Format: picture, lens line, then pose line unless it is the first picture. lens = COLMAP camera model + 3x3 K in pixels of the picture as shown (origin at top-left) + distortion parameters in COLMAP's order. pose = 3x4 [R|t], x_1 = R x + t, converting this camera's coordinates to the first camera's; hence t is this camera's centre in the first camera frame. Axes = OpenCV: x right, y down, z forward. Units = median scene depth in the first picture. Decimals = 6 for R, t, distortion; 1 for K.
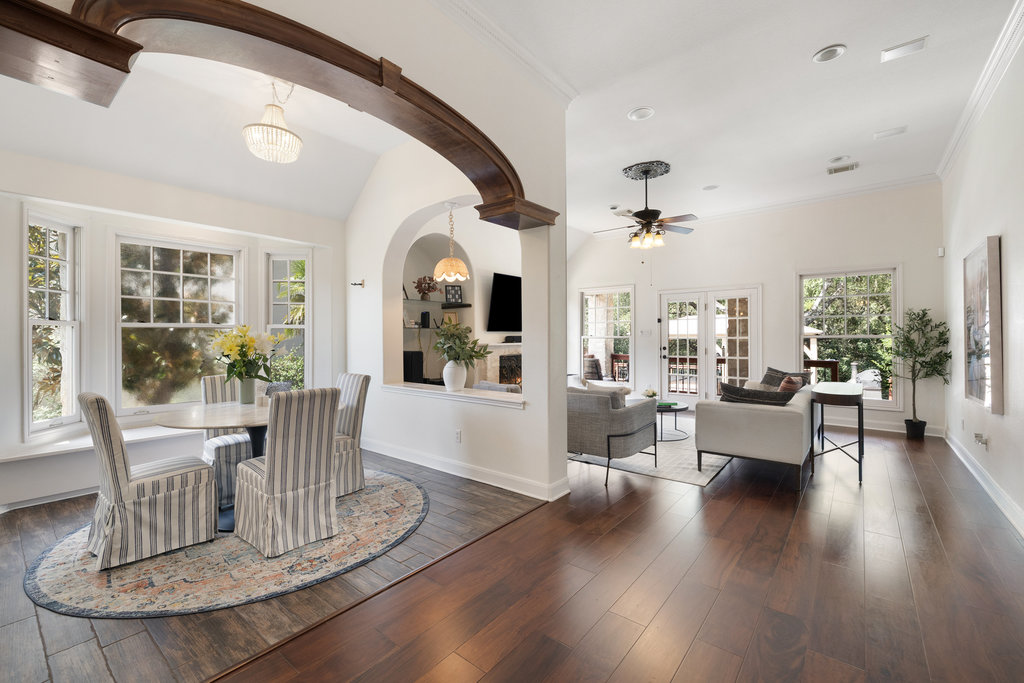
lens RADIAL K [[428.1, 0, 517.8], [0, 428.1, 336.0], [0, 0, 1]] dist [0.000467, 0.000485]
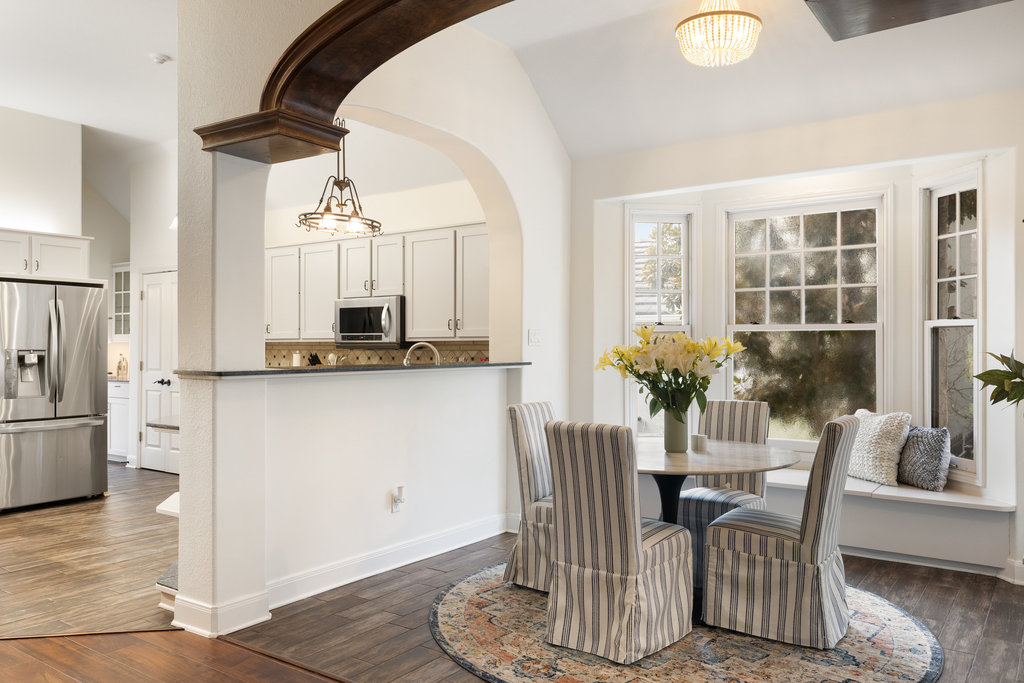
lens RADIAL K [[787.3, 0, 503.9], [0, 787.3, 337.3], [0, 0, 1]] dist [0.000974, -0.001044]
pose [[0.055606, -0.006916, -0.998429, 0.772107], [0.001508, 0.999975, -0.006843, -0.001414], [0.998452, -0.001125, 0.055615, 0.832199]]
